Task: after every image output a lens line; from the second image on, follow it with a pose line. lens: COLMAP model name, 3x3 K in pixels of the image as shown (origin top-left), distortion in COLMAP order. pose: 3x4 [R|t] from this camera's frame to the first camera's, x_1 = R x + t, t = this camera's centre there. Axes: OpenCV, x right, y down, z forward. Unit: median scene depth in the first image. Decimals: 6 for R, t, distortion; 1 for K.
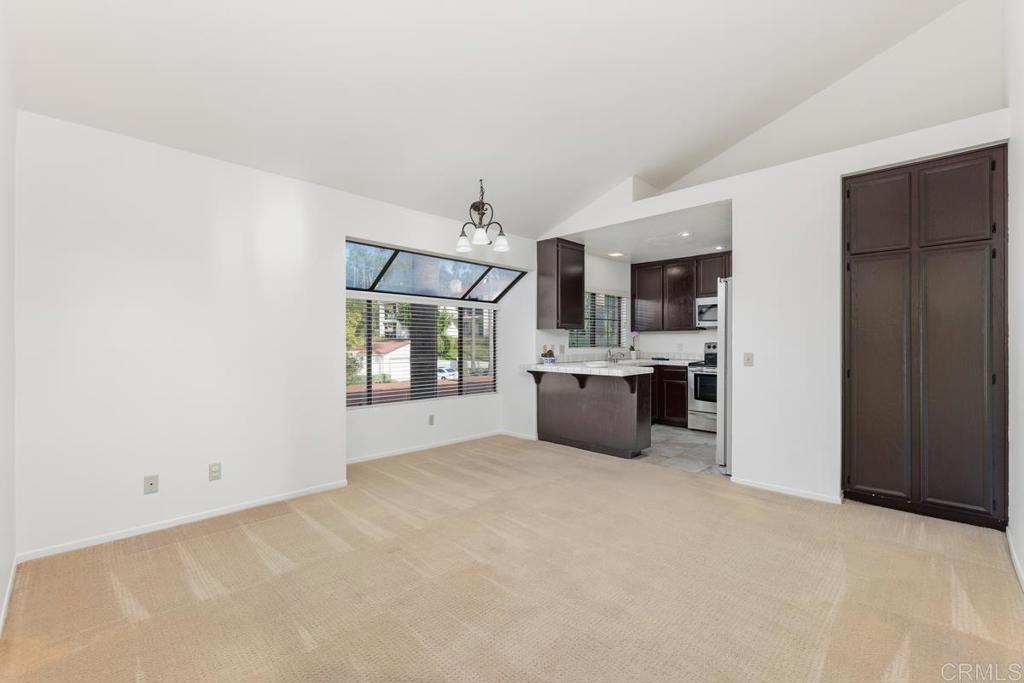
lens RADIAL K [[437.8, 0, 512.2], [0, 437.8, 344.9], [0, 0, 1]] dist [-0.003466, -0.000042]
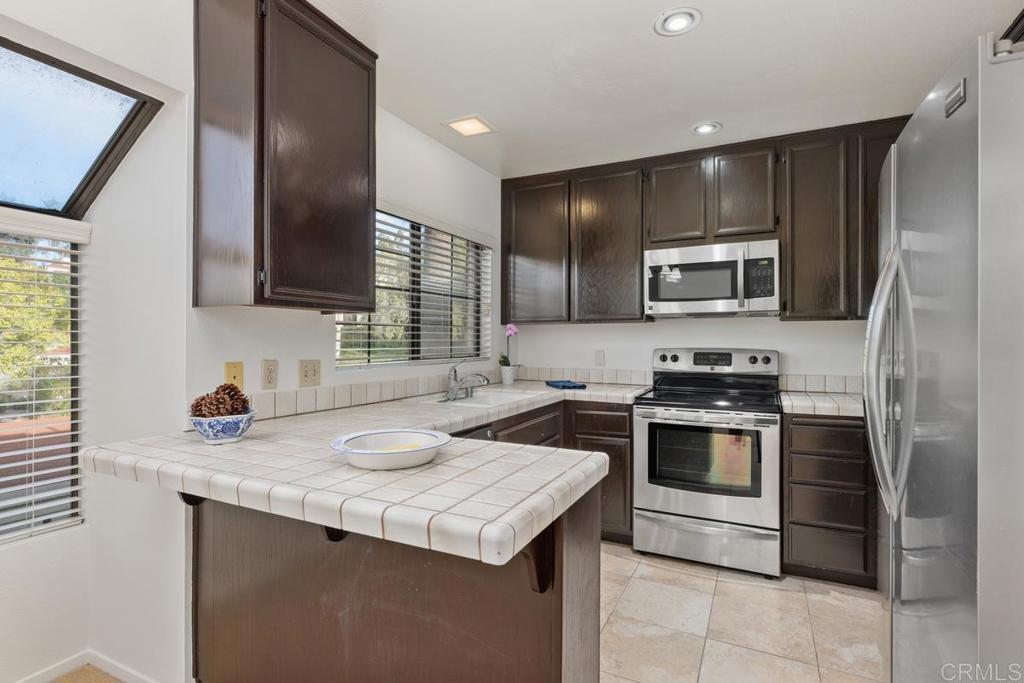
lens RADIAL K [[508.2, 0, 512.7], [0, 508.2, 343.0], [0, 0, 1]] dist [-0.002840, -0.000189]
pose [[0.951606, 0.001386, 0.307317, 0.128410], [-0.000237, 0.999993, -0.003777, -0.009443], [-0.307320, 0.003522, 0.951600, 0.532434]]
